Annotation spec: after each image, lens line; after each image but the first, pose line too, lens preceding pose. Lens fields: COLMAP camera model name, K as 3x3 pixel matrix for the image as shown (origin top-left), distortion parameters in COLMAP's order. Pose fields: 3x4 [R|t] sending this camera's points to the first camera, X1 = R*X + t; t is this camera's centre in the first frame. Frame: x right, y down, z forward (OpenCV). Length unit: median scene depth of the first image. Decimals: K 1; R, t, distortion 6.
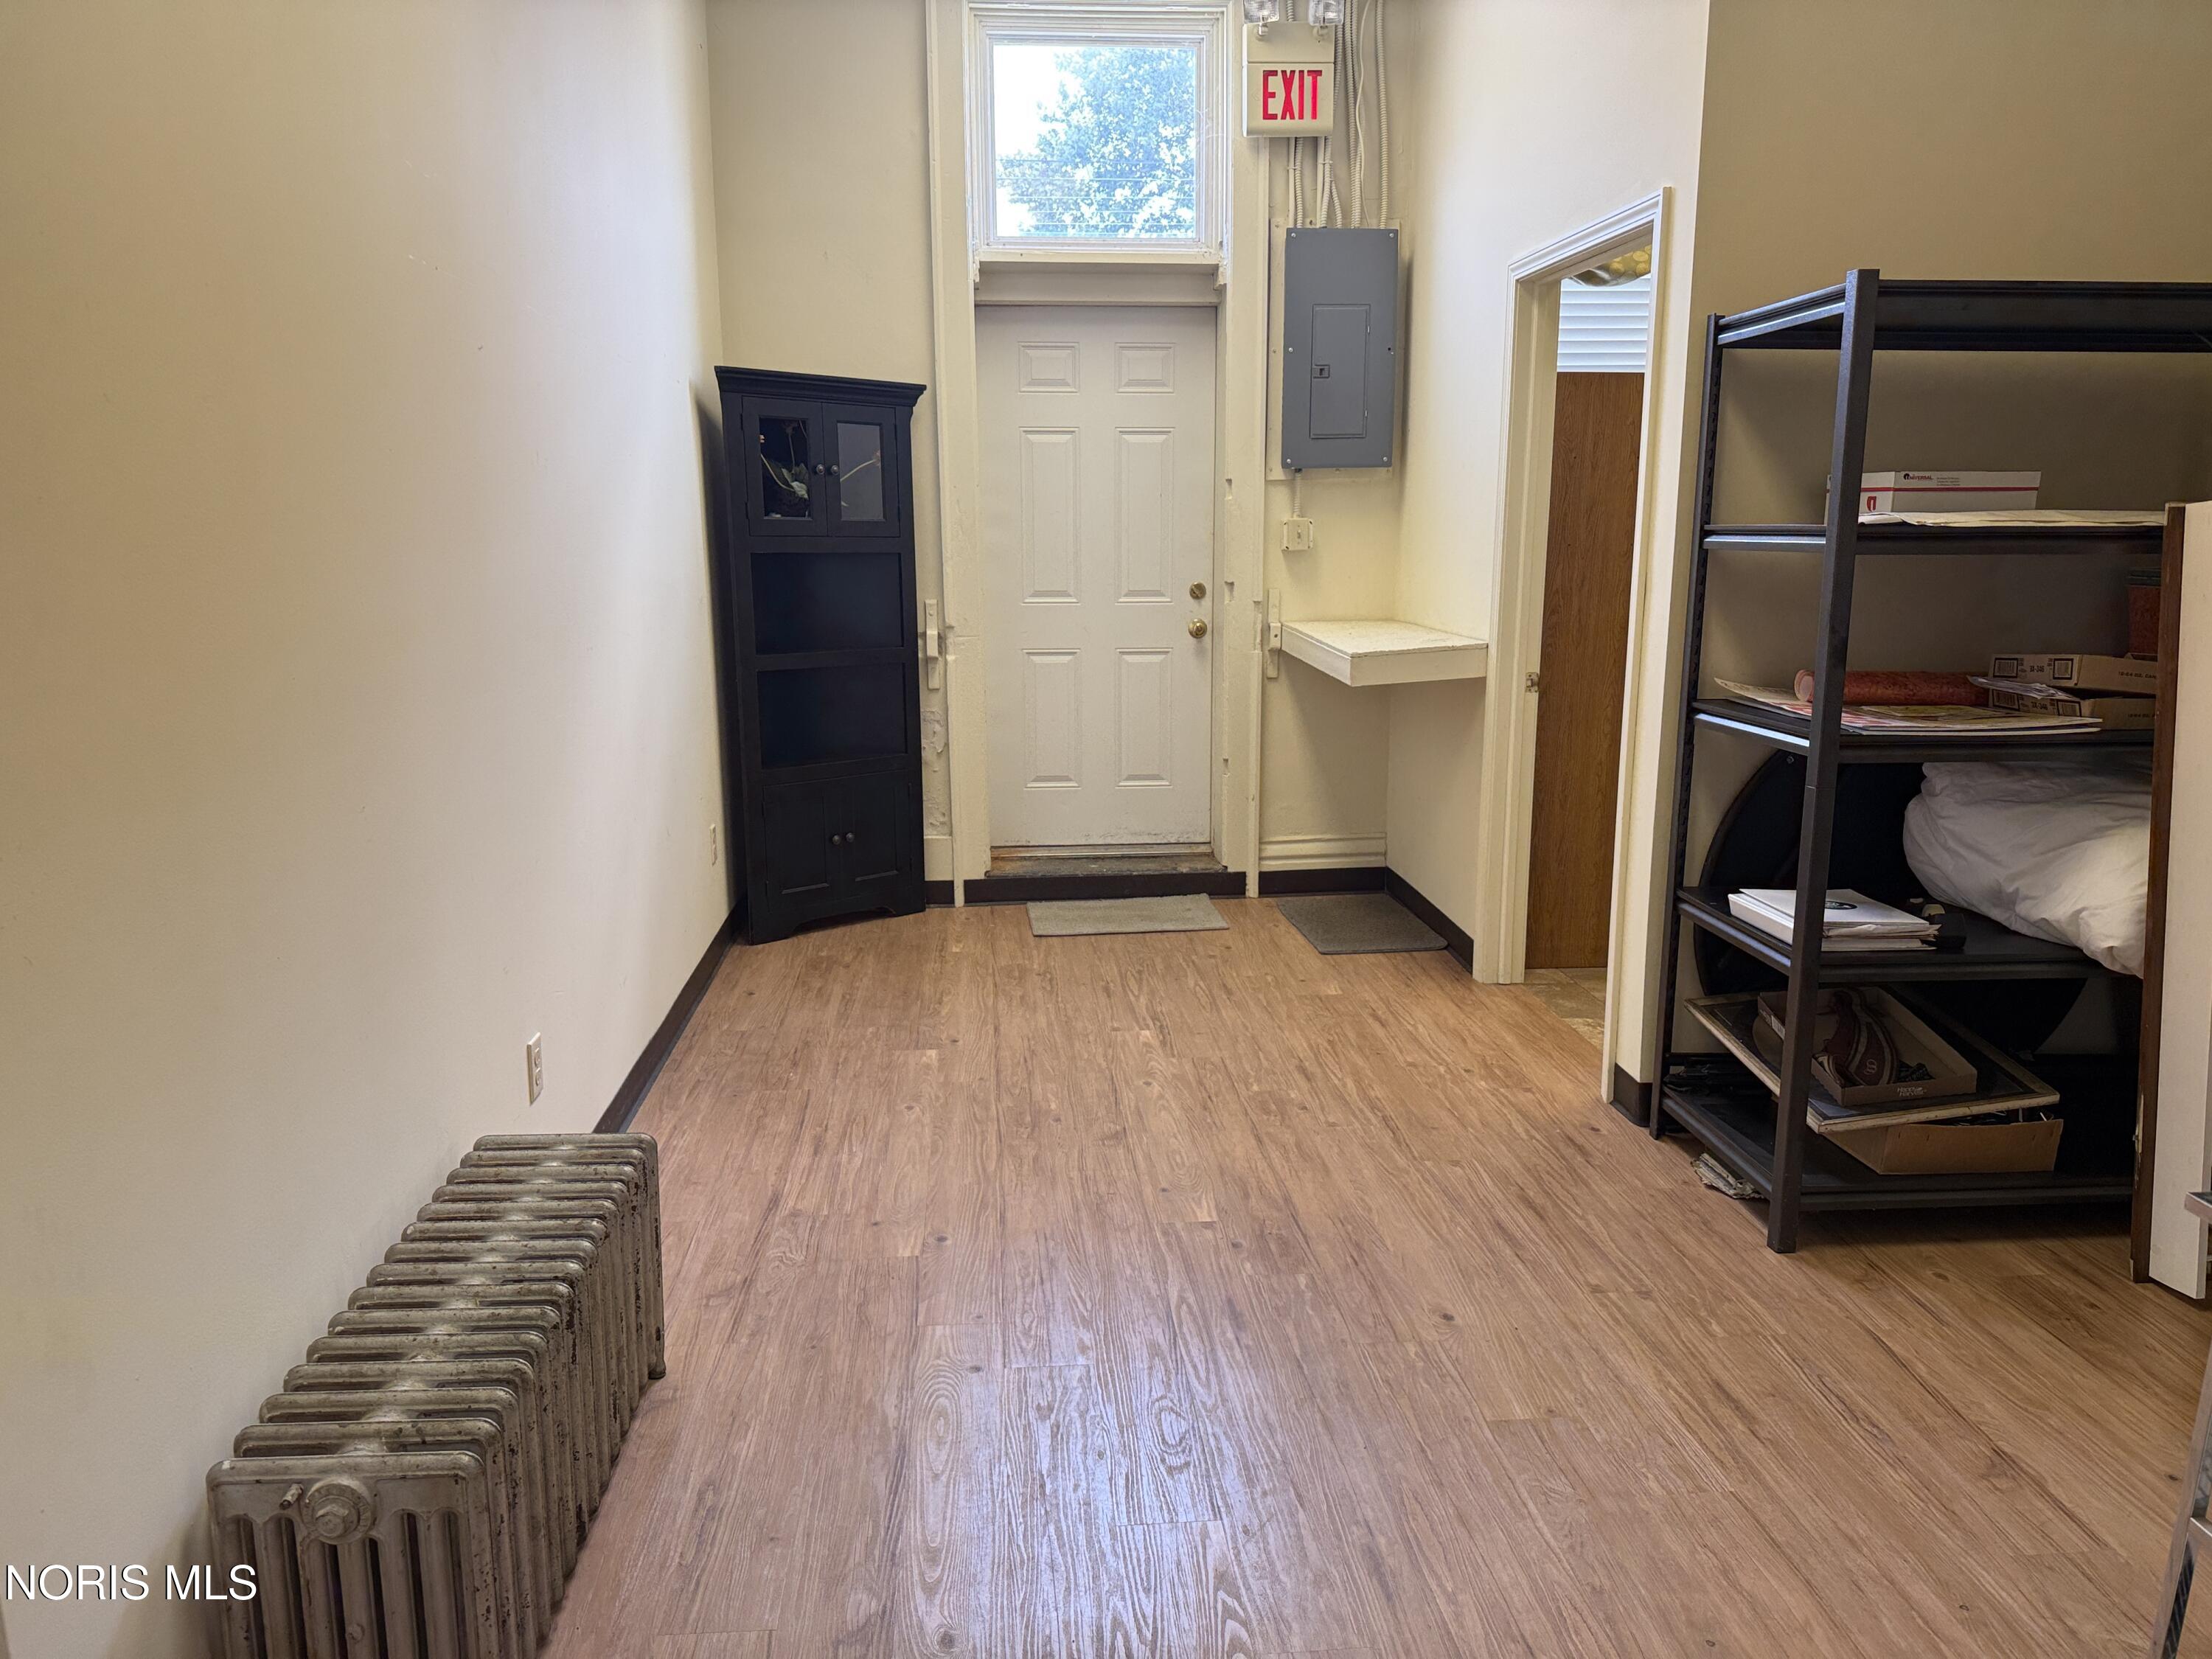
lens RADIAL K [[1561.5, 0, 1099.1], [0, 1561.5, 833.7], [0, 0, 1]] dist [0.069373, -0.078325]
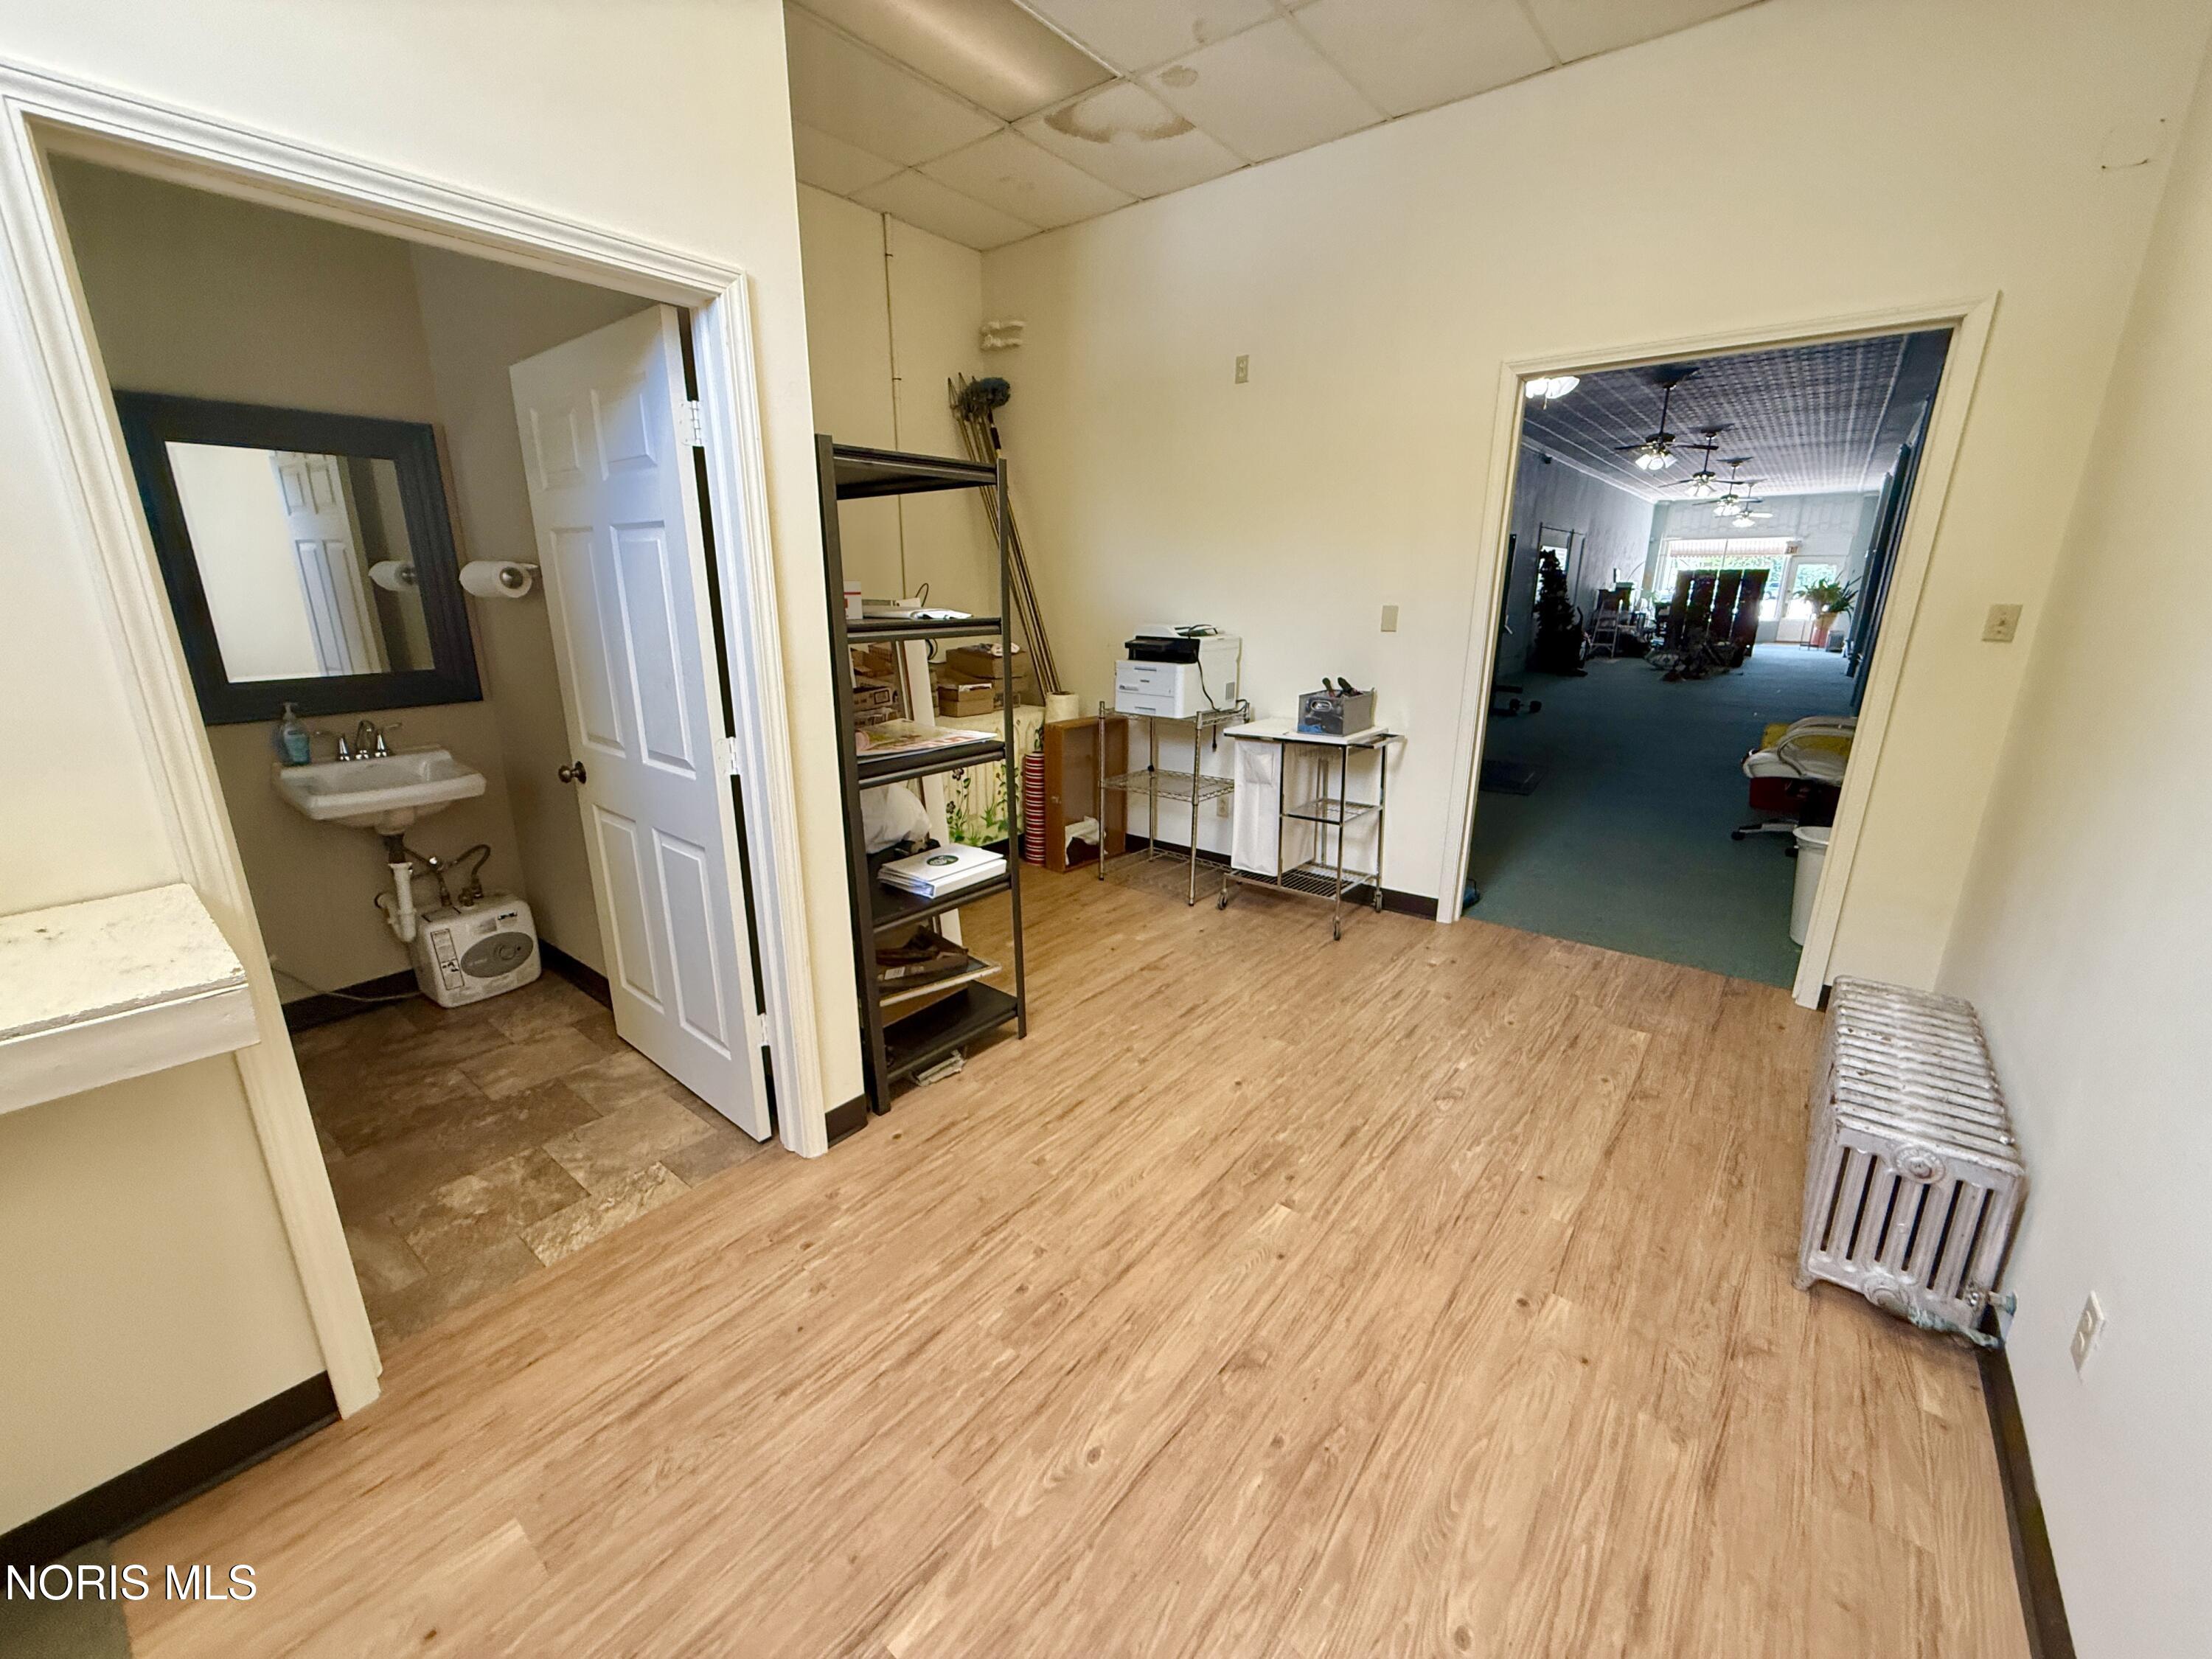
lens RADIAL K [[888.1, 0, 1089.4], [0, 888.1, 813.4], [0, 0, 1]] dist [-0.002327, -0.000172]
pose [[-0.726814, -0.172309, 0.664869, -0.205159], [0.133712, 0.914001, 0.383045, -0.286969], [-0.673693, 0.367304, -0.641269, 1.301482]]
